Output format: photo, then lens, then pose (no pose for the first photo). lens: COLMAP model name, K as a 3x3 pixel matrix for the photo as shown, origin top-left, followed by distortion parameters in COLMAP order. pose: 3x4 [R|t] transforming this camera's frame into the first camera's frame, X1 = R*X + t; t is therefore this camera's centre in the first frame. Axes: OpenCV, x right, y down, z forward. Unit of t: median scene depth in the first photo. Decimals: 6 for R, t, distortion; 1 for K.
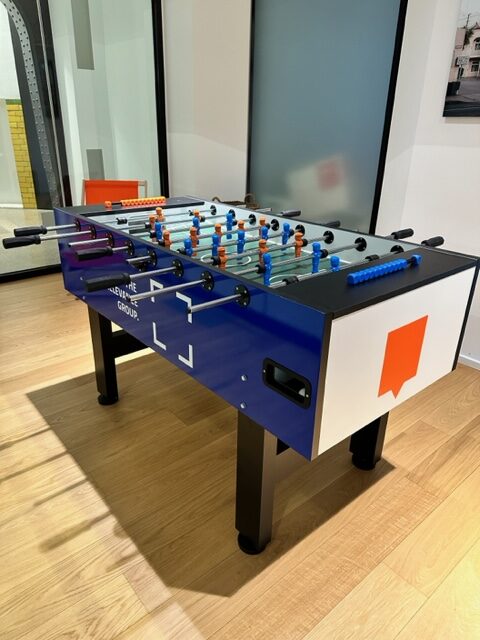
lens RADIAL K [[453.1, 0, 234.7], [0, 453.1, 312.9], [0, 0, 1]] dist [0.002908, -0.005660]
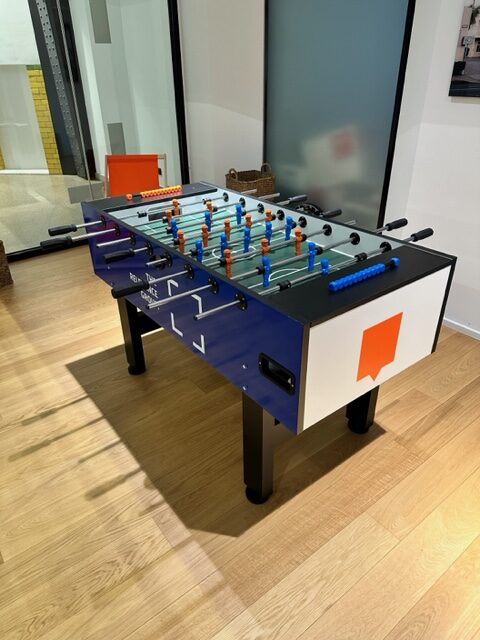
lens RADIAL K [[450.7, 0, 236.5], [0, 450.7, 312.4], [0, 0, 1]] dist [0.028860, -0.039048]
pose [[0.998413, -0.010034, -0.055412, 0.044938], [0.015864, 0.994260, 0.105808, -0.086303], [0.054033, -0.106519, 0.992841, -0.123159]]
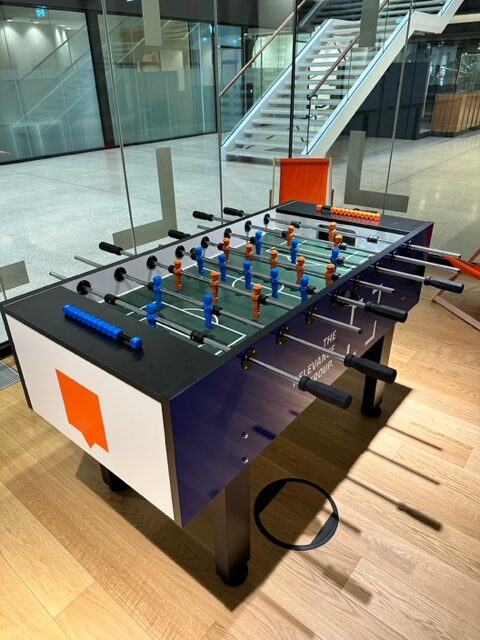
lens RADIAL K [[450.7, 0, 236.5], [0, 450.7, 312.4], [0, 0, 1]] dist [0.028860, -0.039048]
pose [[0.184287, 0.437426, -0.880168, 0.833098], [-0.356898, 0.864164, 0.354746, -0.388871], [0.915785, 0.248755, 0.315371, 0.648819]]
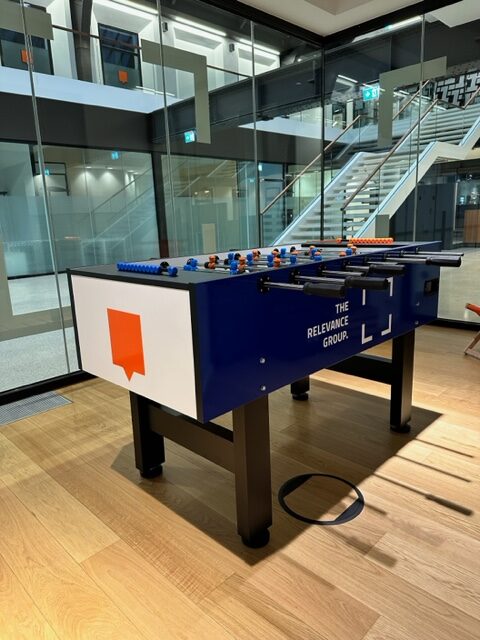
lens RADIAL K [[450.7, 0, 236.5], [0, 450.7, 312.4], [0, 0, 1]] dist [0.028860, -0.039048]
pose [[0.088665, 0.183515, -0.979010, 1.051468], [-0.342656, 0.928511, 0.143016, -0.166148], [0.935267, 0.322783, 0.145209, 0.739786]]
